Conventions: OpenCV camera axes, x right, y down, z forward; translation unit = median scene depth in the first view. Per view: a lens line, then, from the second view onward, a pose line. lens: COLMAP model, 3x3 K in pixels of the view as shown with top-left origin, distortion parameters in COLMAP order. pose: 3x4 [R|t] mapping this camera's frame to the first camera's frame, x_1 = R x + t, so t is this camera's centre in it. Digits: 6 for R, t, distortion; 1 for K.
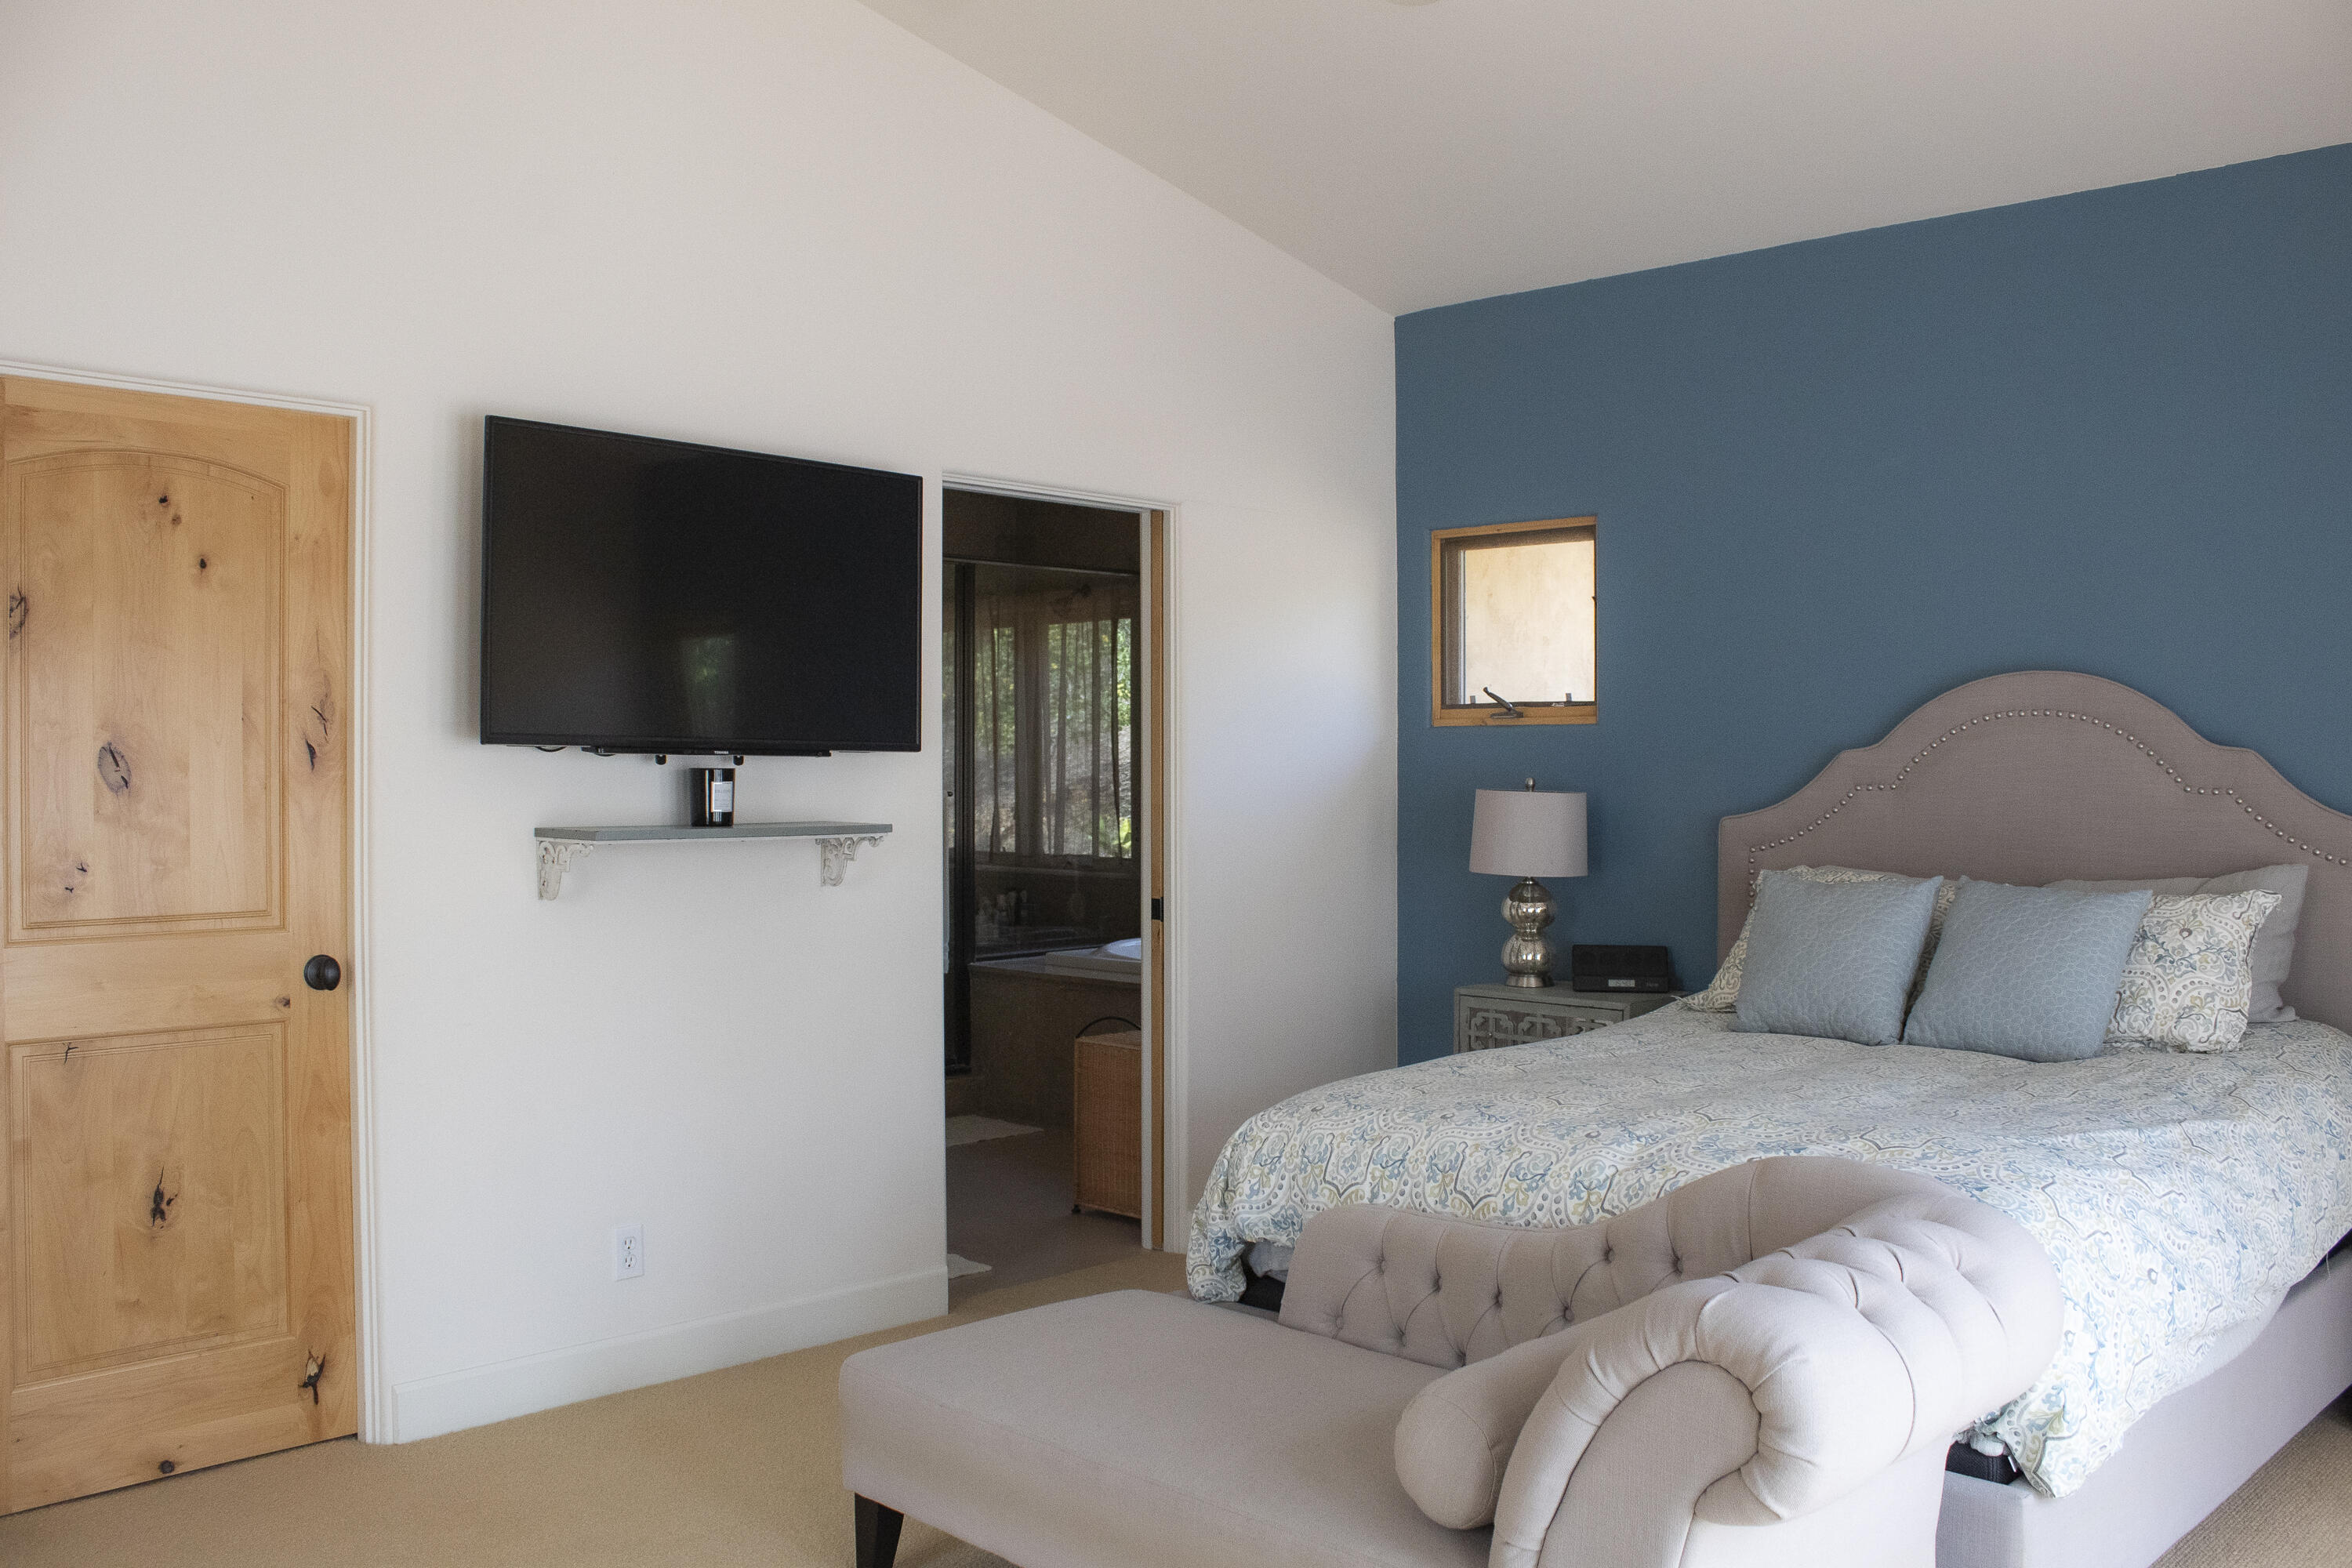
lens RADIAL K [[1972.0, 0, 1204.9], [0, 1972.0, 783.5], [0, 0, 1]] dist [-0.106376, 0.007093]
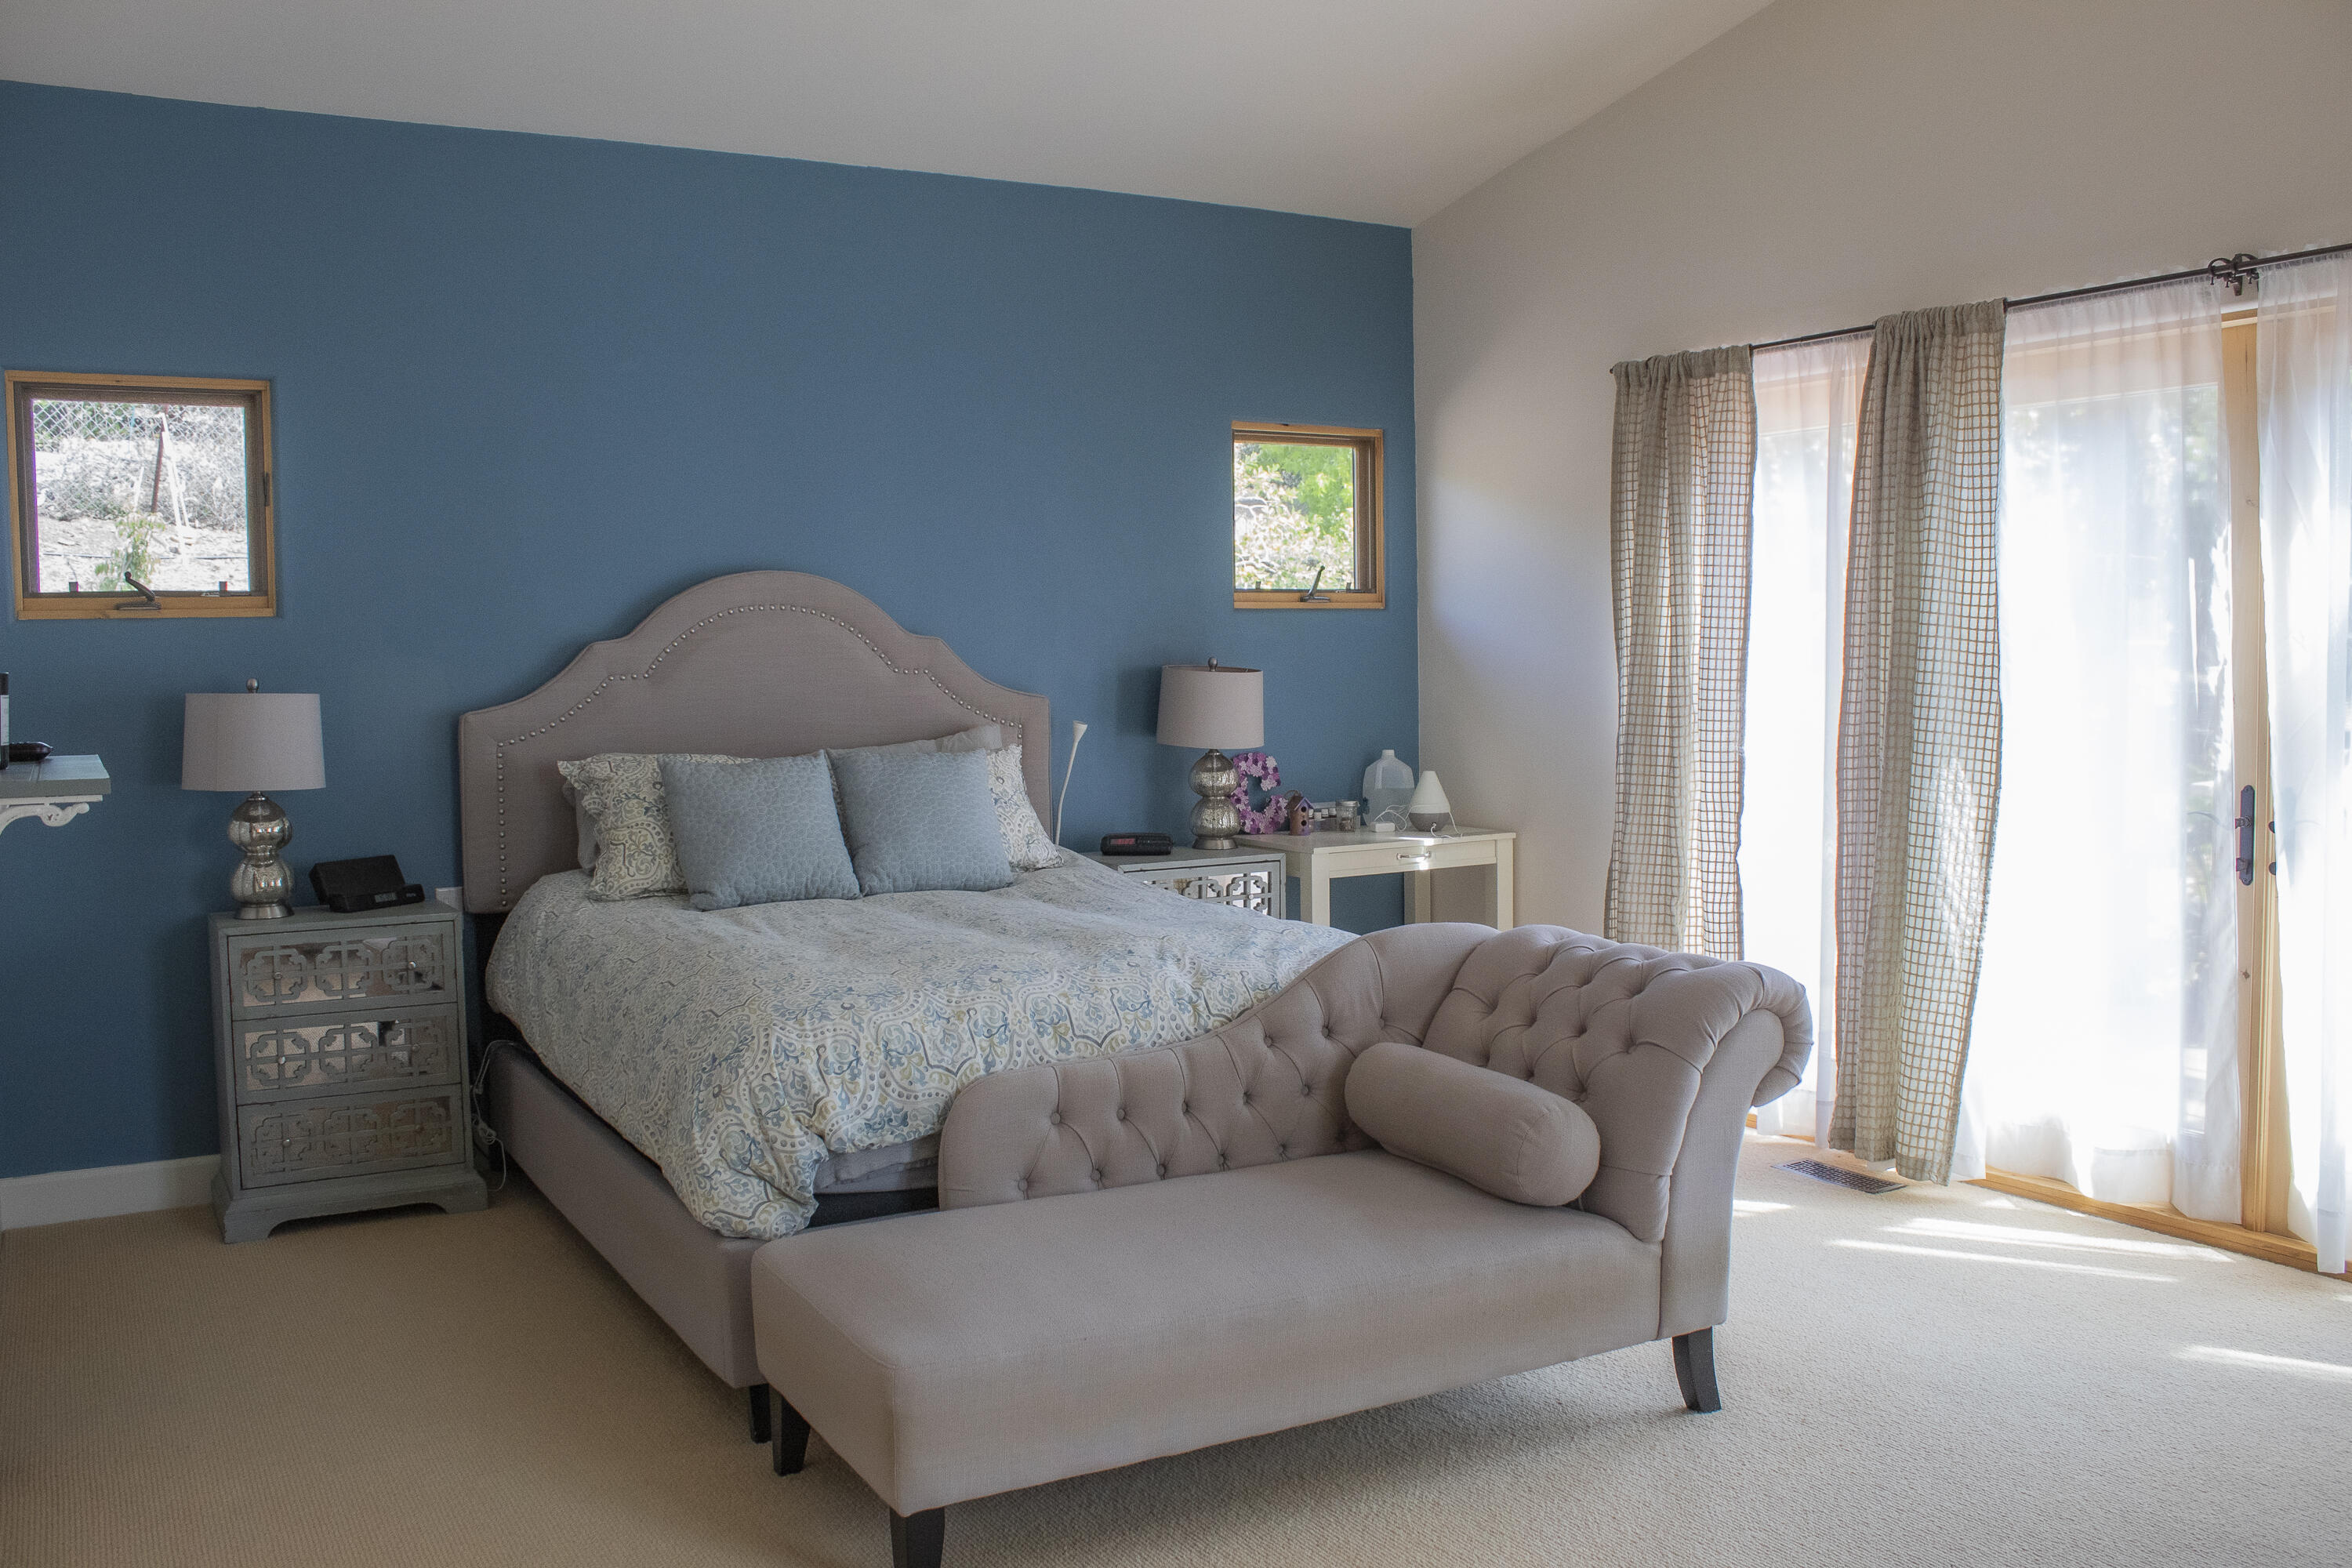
lens RADIAL K [[1972.0, 0, 1204.9], [0, 1972.0, 783.5], [0, 0, 1]] dist [-0.106376, 0.007093]
pose [[0.298215, -0.071881, 0.951788, -0.544279], [0.022858, 0.997412, 0.068164, -0.005109], [-0.954225, 0.001429, 0.299087, 0.363045]]
